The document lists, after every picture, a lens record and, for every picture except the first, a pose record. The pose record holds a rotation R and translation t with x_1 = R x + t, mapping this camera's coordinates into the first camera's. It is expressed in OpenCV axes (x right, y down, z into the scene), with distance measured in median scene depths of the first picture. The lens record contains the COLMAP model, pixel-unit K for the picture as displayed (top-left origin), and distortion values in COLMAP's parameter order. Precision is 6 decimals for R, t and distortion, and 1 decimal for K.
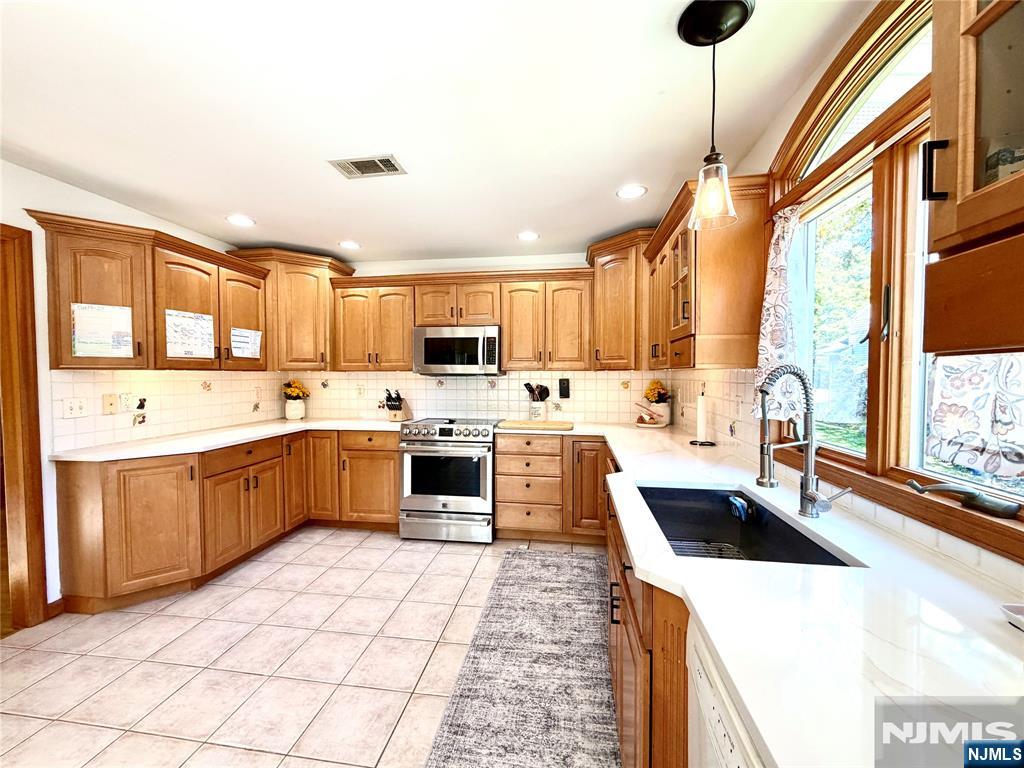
lens RADIAL K [[407.5, 0, 508.0], [0, 407.5, 386.6], [0, 0, 1]] dist [-0.001840, -0.000527]
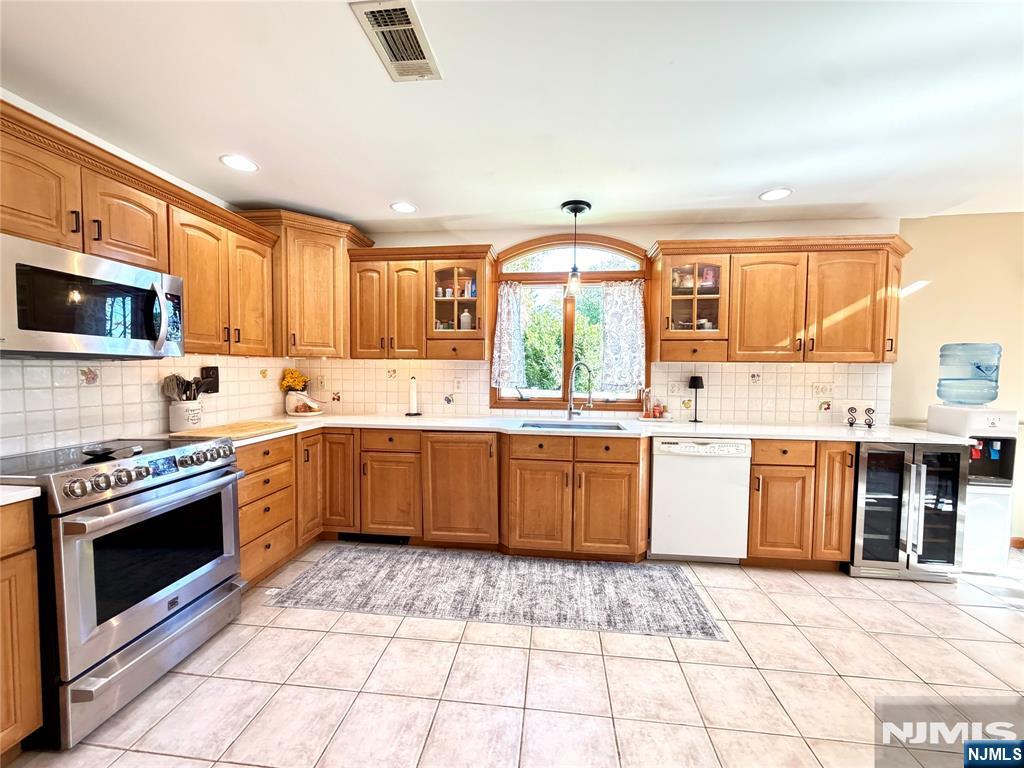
lens RADIAL K [[406.9, 0, 508.3], [0, 406.9, 384.3], [0, 0, 1]] dist [-0.001466, -0.000199]
pose [[-0.036822, -0.041497, 0.998460, -0.855051], [0.018621, 0.998935, 0.042204, -0.012335], [-0.999148, 0.020146, -0.036010, 0.705430]]
